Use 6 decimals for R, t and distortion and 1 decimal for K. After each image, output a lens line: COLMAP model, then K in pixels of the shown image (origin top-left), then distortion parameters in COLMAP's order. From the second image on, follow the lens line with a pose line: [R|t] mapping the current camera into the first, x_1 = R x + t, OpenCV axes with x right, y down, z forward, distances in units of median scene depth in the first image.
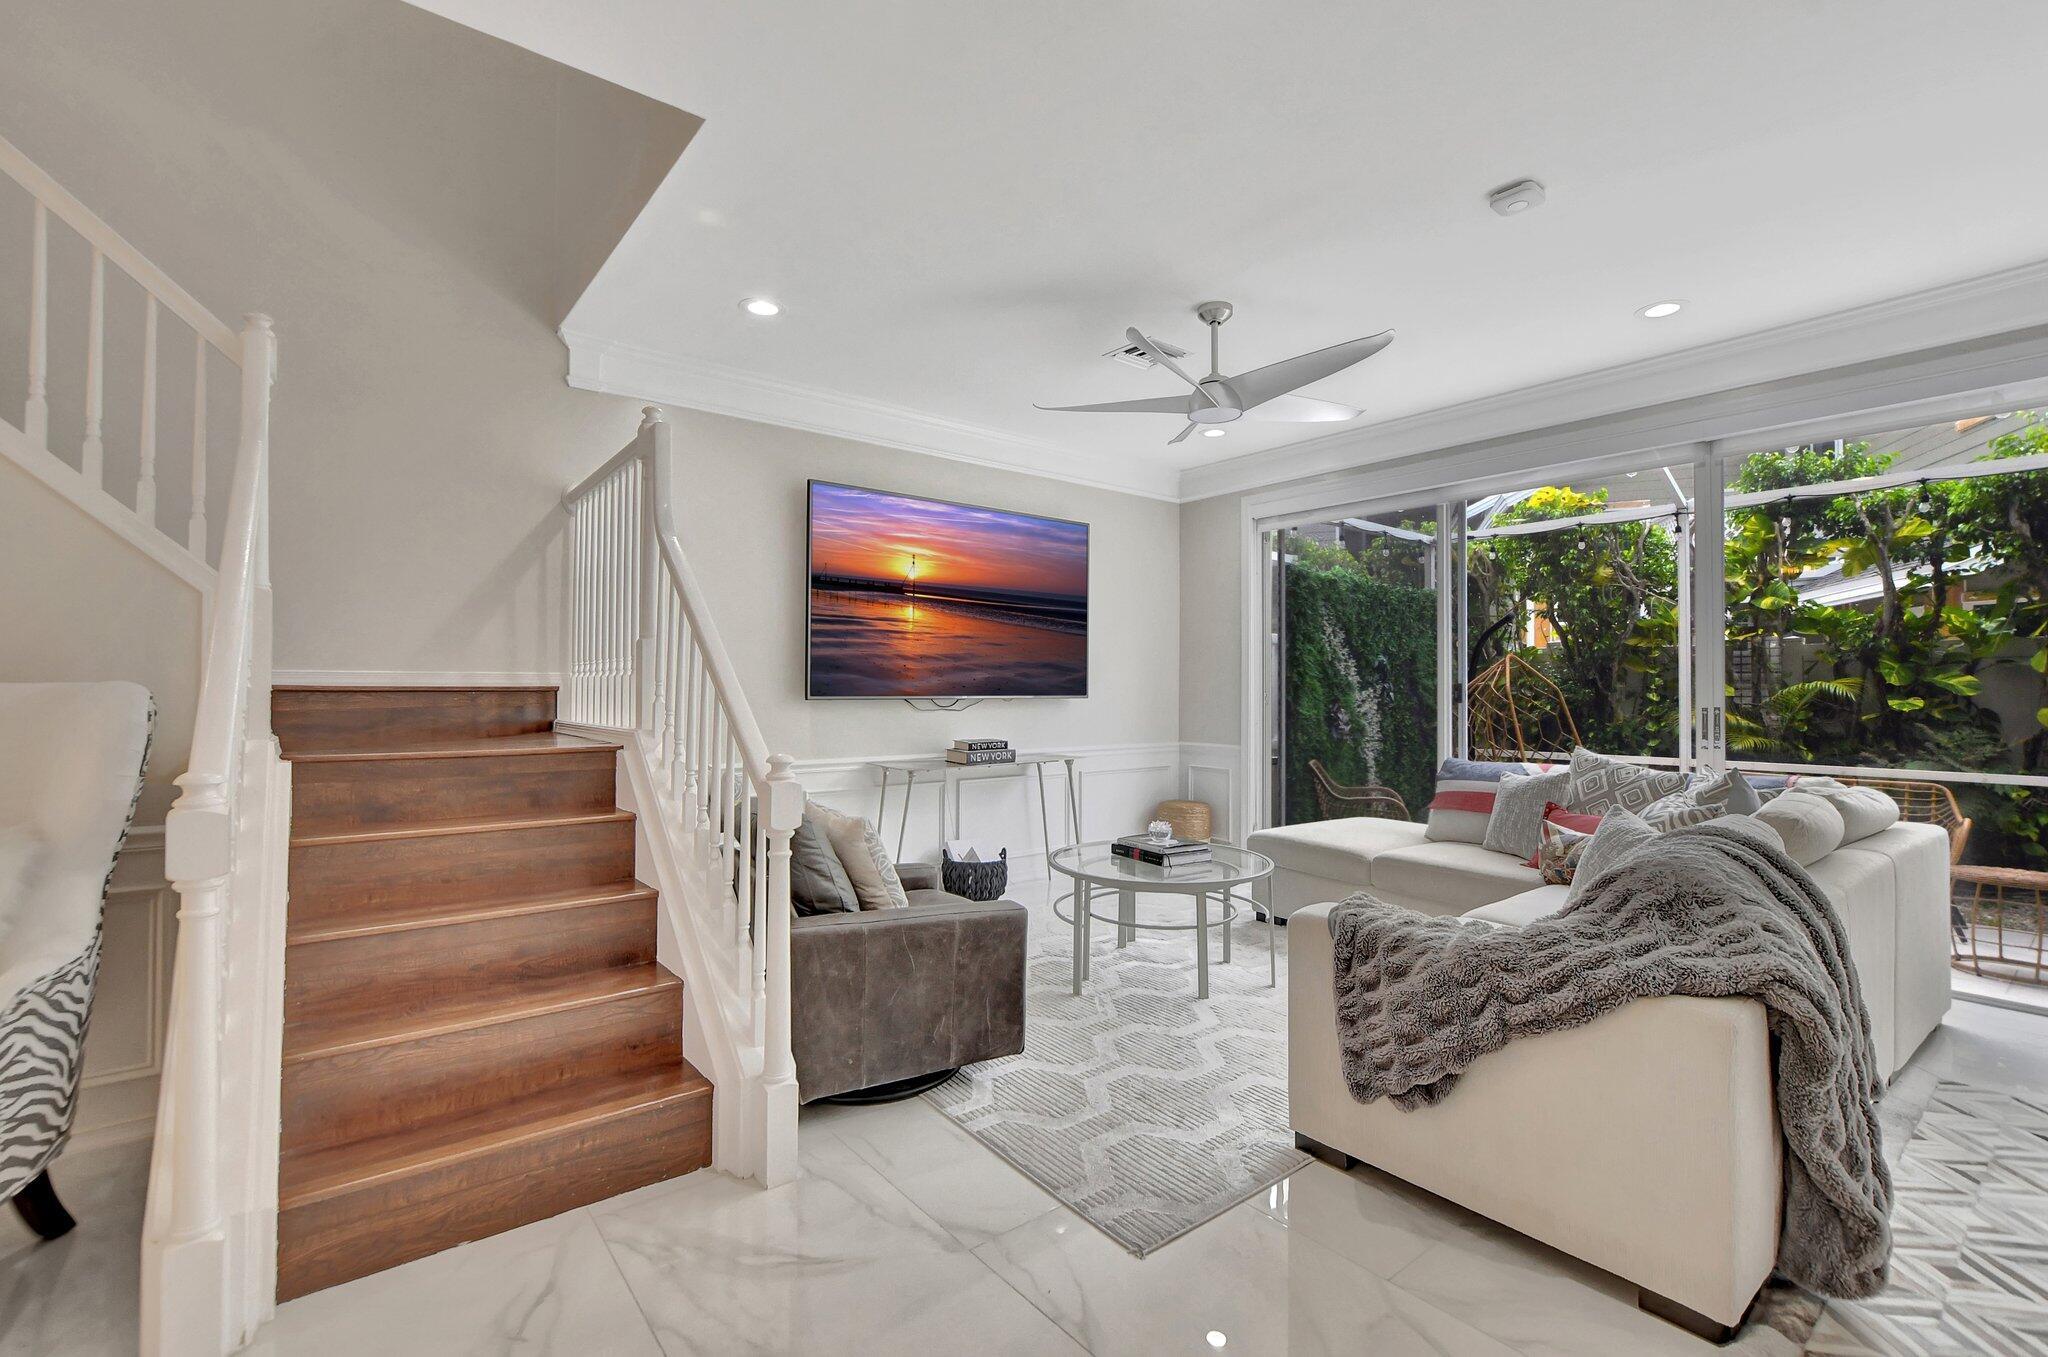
lens RADIAL K [[899.2, 0, 1024.0], [0, 899.2, 678.5], [0, 0, 1]] dist [0.000646, 0.000415]
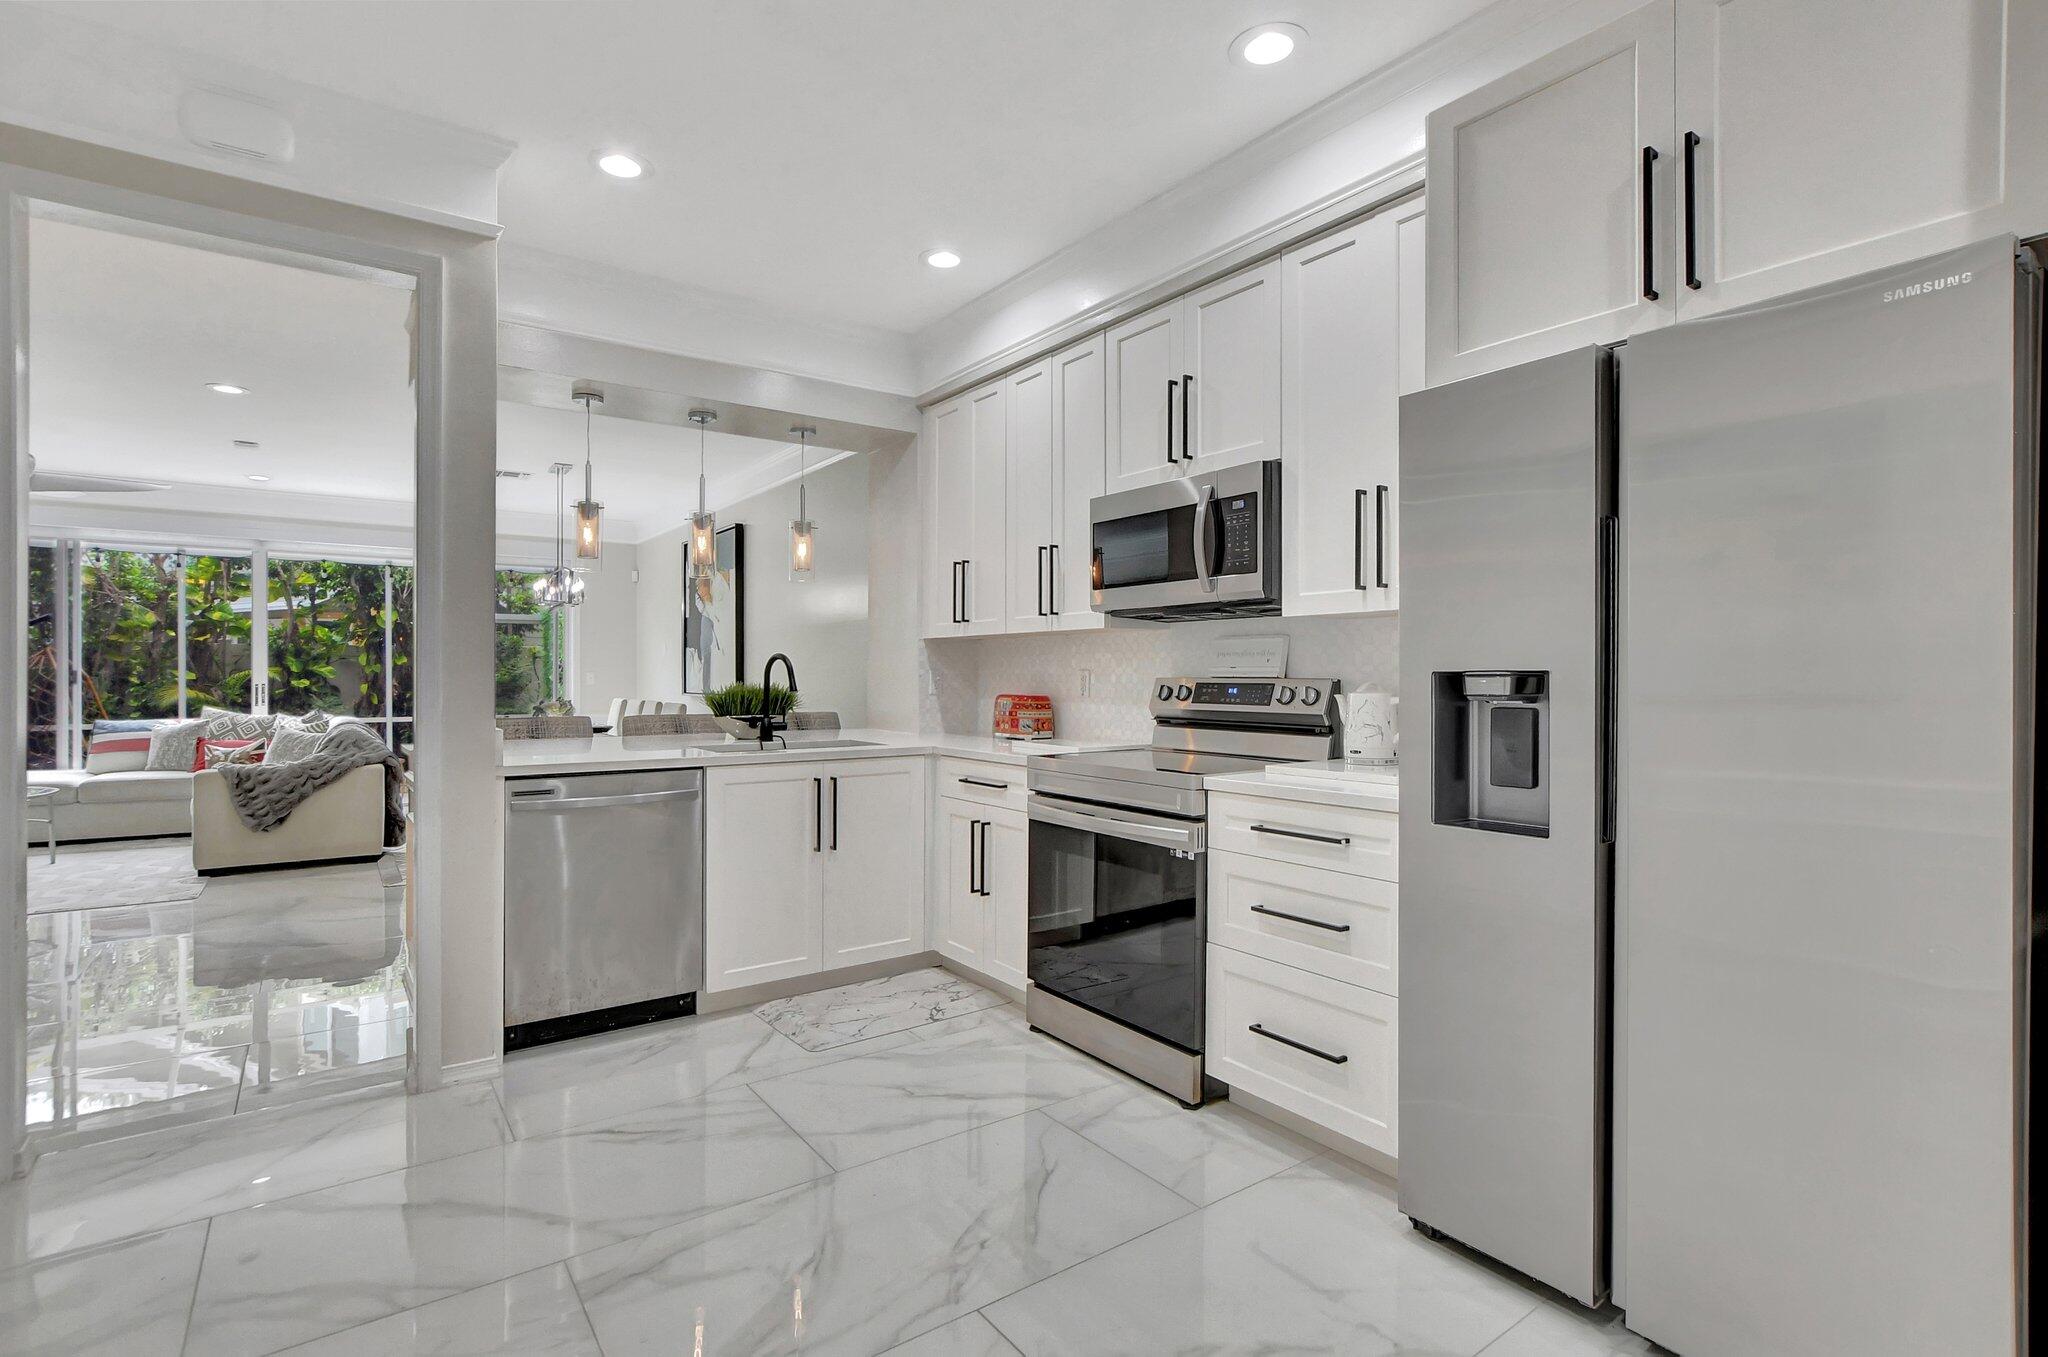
lens RADIAL K [[953.6, 0, 978.7], [0, 953.6, 672.9], [0, 0, 1]] dist [-0.022453, 0.000079]
pose [[0.080162, 0.001281, 0.996781, -0.833249], [-0.011064, 0.999939, -0.000395, -0.005095], [-0.996720, -0.010996, 0.080171, -0.499993]]
